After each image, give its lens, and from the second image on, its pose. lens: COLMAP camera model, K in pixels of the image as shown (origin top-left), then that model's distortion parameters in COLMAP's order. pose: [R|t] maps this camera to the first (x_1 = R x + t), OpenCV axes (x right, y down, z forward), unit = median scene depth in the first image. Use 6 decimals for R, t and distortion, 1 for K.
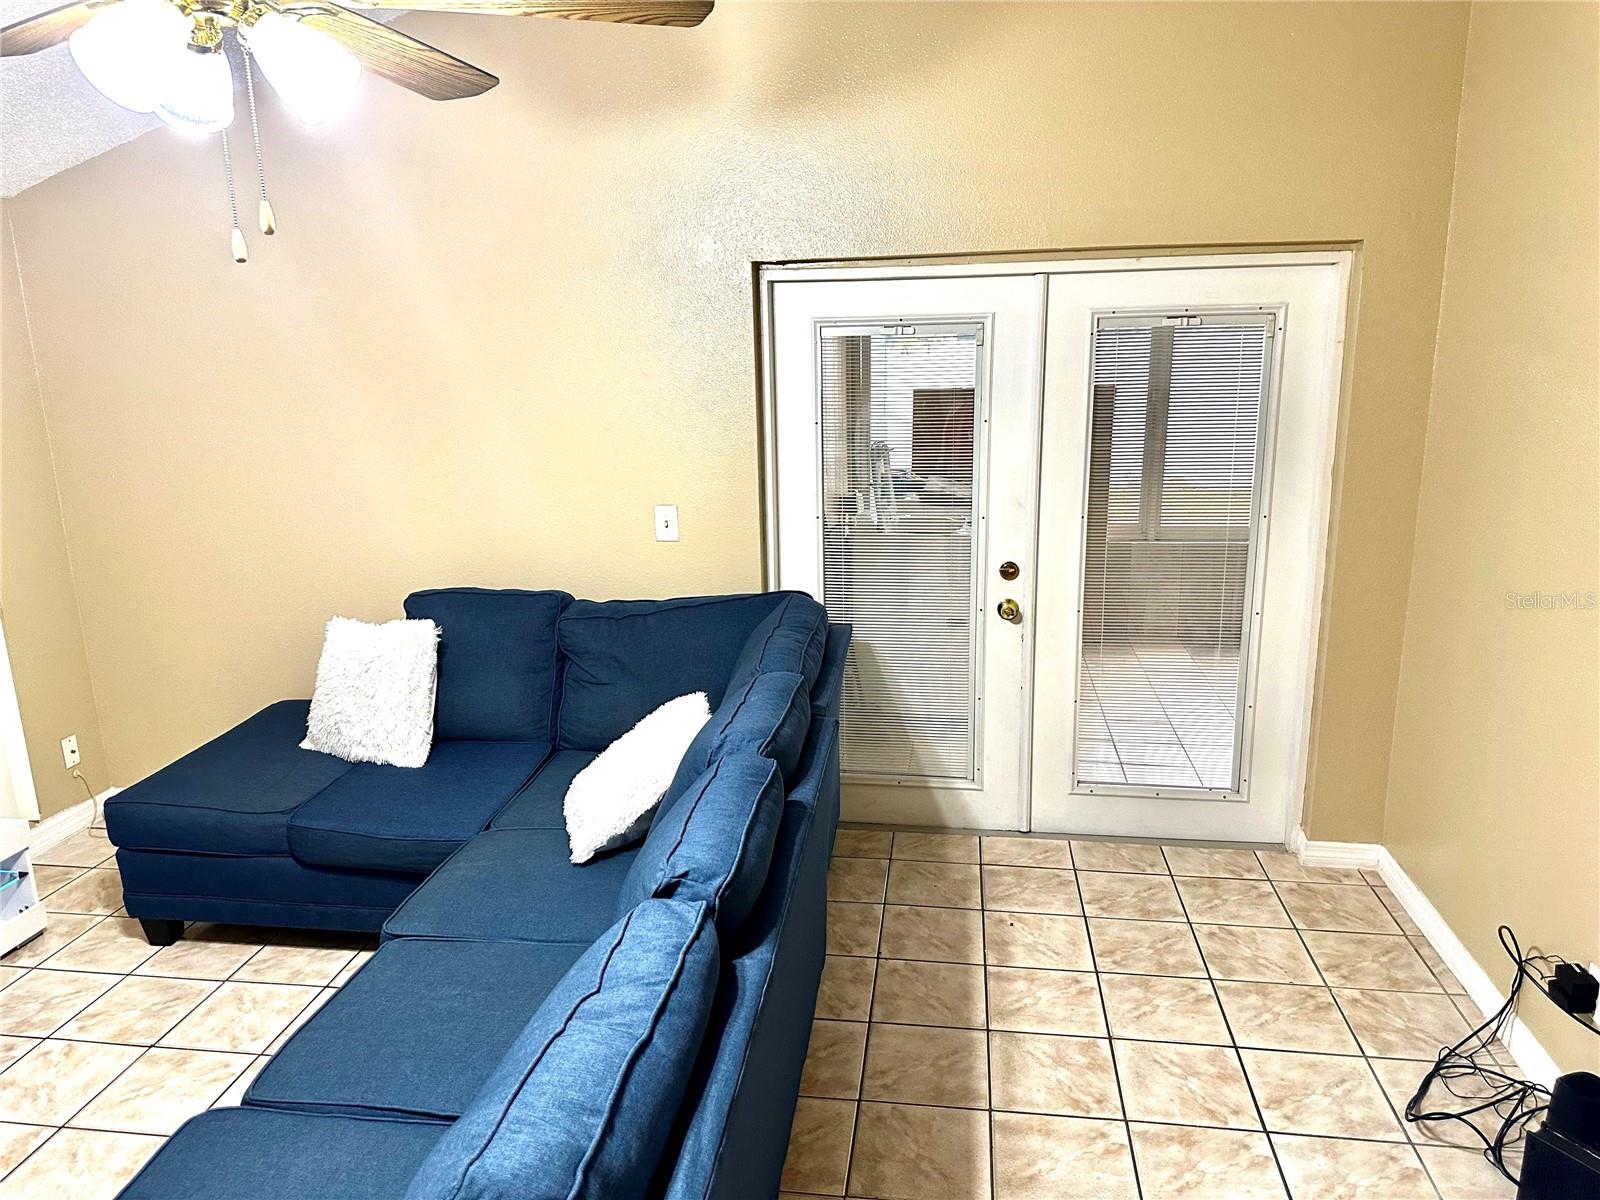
lens RADIAL K [[1110.0, 0, 794.3], [0, 1110.0, 601.9], [0, 0, 1]] dist [0.023299, -0.052971]
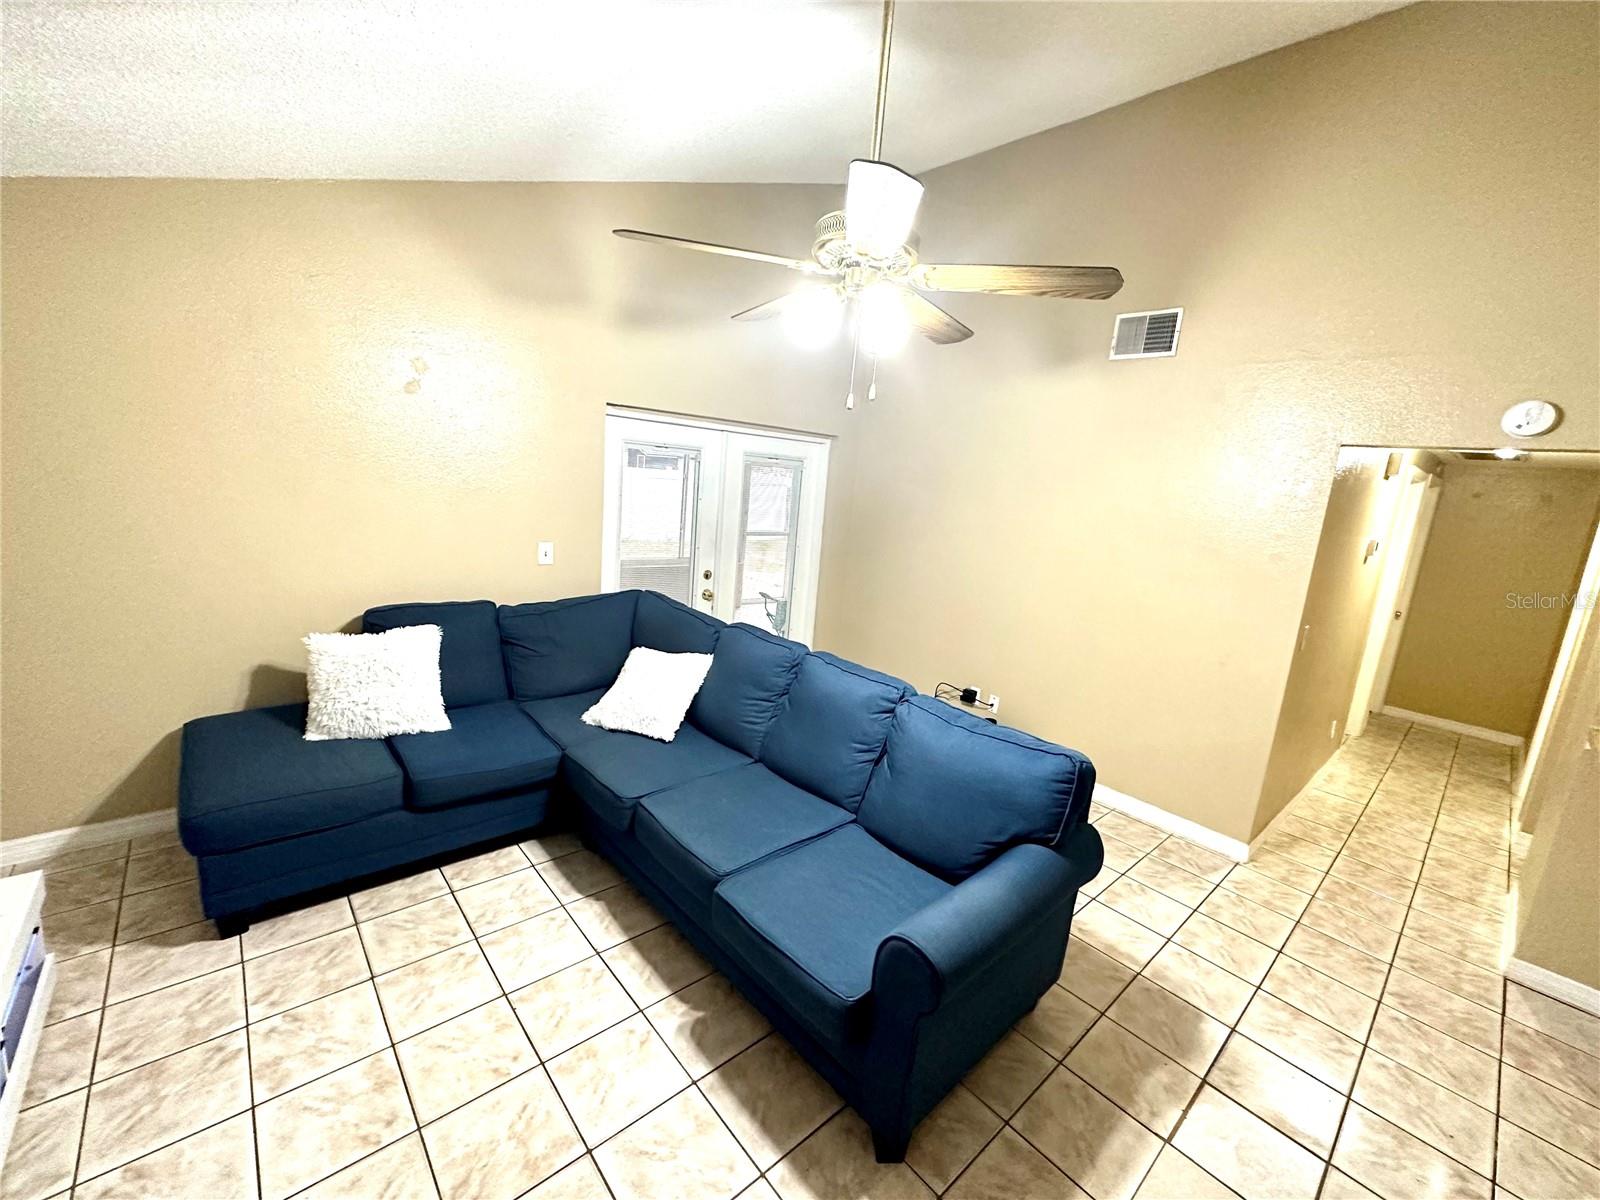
lens RADIAL K [[649.3, 0, 808.6], [0, 649.3, 588.8], [0, 0, 1]] dist [-0.021036, 0.001368]
pose [[0.632517, -0.053803, 0.772676, -0.639140], [0.081407, 0.996677, 0.002761, 0.008700], [-0.770257, 0.061155, 0.634795, 0.128426]]
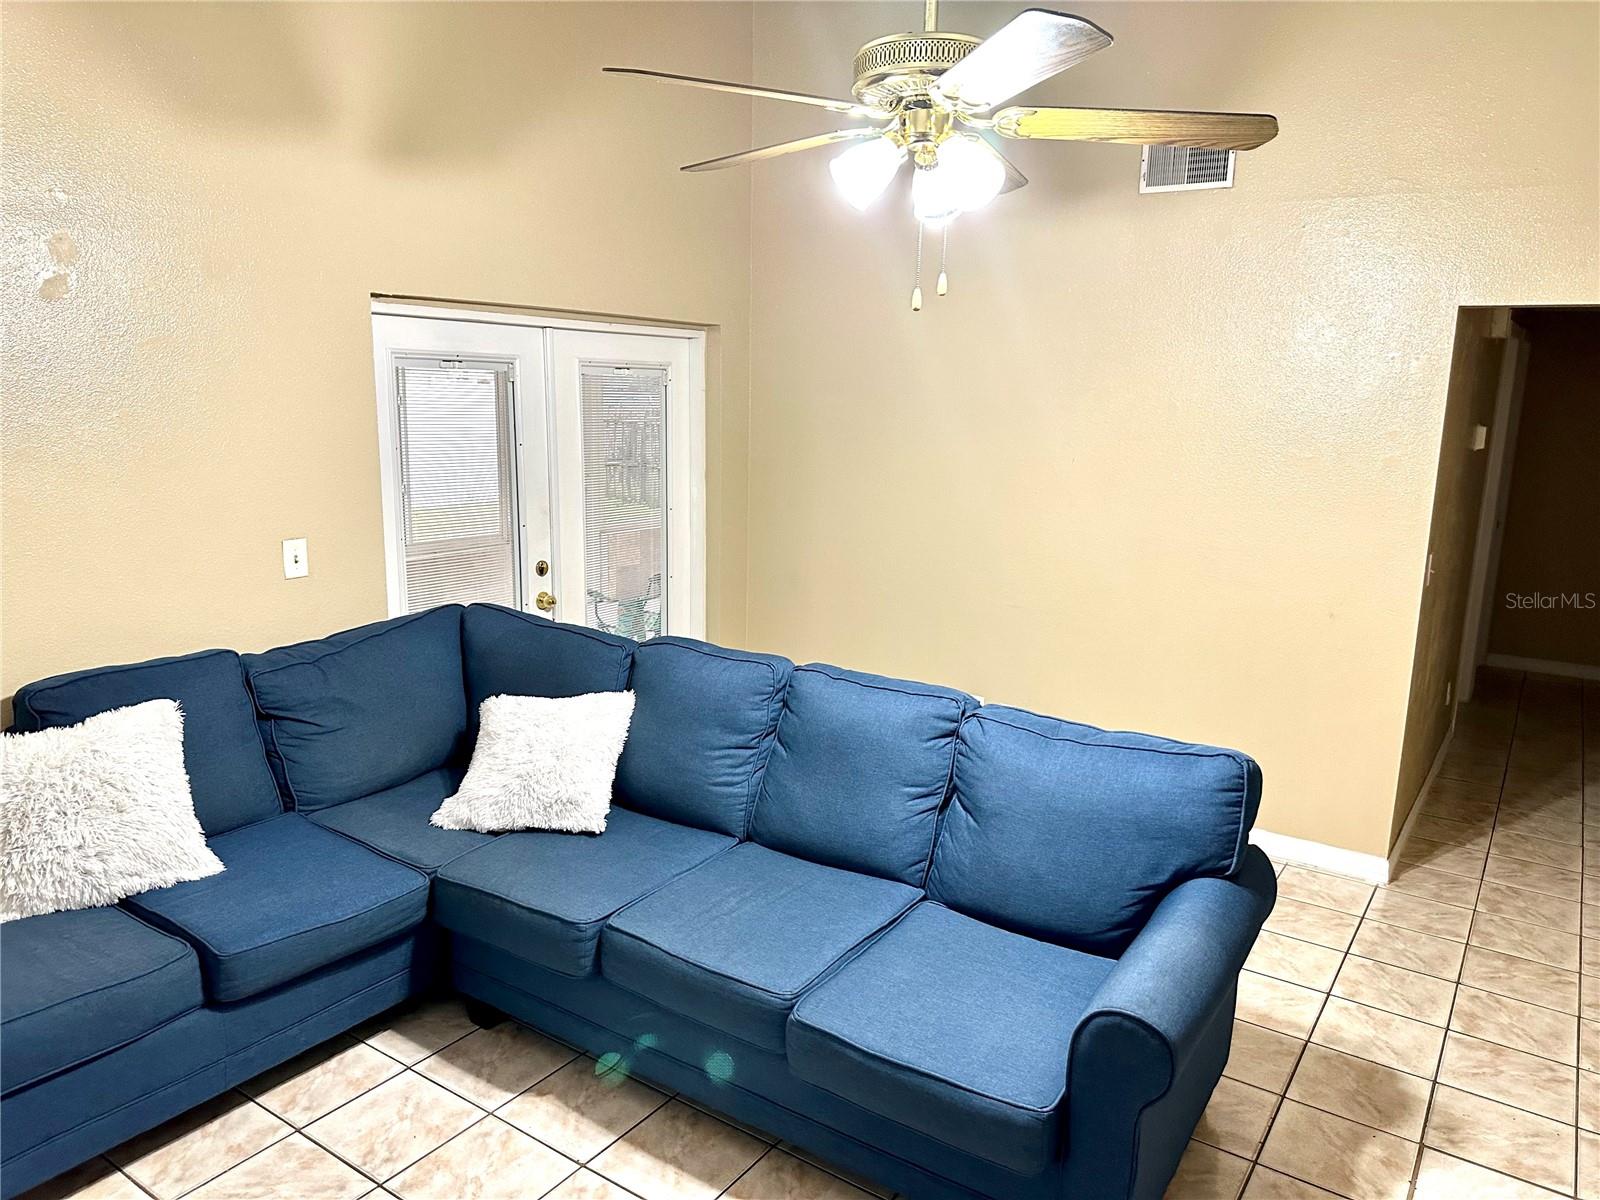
lens RADIAL K [[1110.0, 0, 802.8], [0, 1110.0, 590.0], [0, 0, 1]] dist [0.023299, -0.052971]
pose [[0.441421, -0.129526, 0.887902, -0.814234], [0.180391, 0.982134, 0.053591, -0.019828], [-0.878980, 0.136513, 0.456900, 0.214345]]
